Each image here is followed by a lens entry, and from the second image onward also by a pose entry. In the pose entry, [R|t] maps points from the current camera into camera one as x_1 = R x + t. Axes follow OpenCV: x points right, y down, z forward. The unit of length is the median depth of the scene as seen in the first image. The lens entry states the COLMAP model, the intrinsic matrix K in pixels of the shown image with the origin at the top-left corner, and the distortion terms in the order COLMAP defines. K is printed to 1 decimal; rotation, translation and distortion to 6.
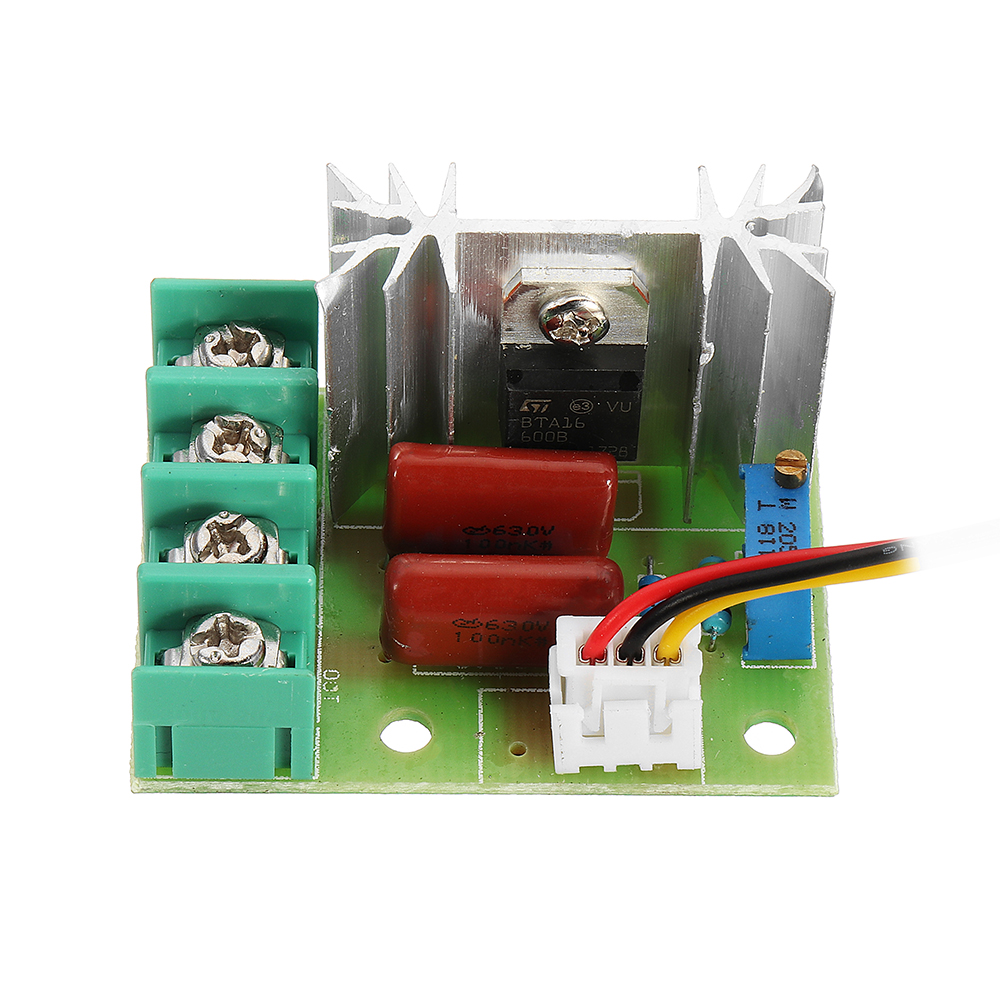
lens RADIAL K [[3877.2, 0, 500.0], [0, 3877.2, 500.0], [0, 0, 1]] dist [-0.229142, -0.527471]
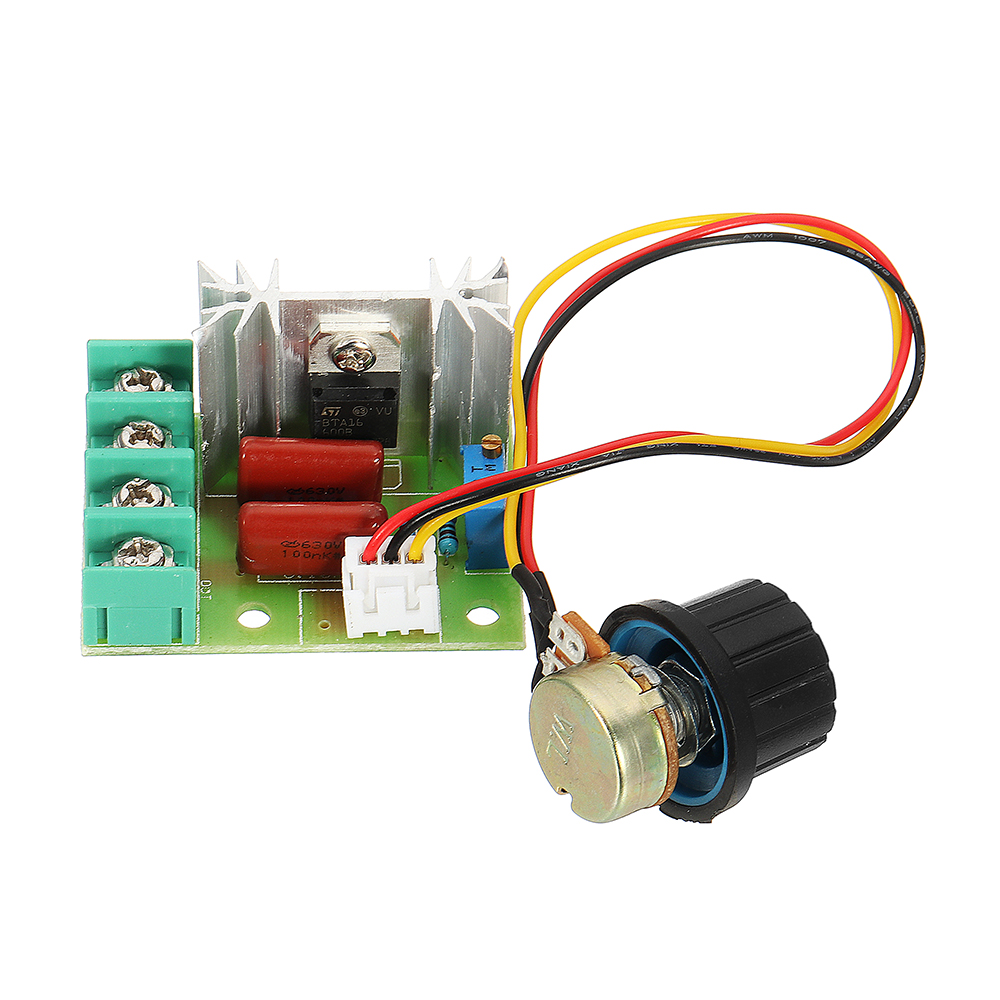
lens RADIAL K [[3877.2, 0, 500.0], [0, 3877.2, 500.0], [0, 0, 1]] dist [-0.229142, -0.527471]
pose [[0.999106, -0.020453, 0.036998, 0.019117], [0.023078, 0.997139, -0.071983, 0.130153], [-0.035420, 0.072773, 0.996719, -0.594486]]
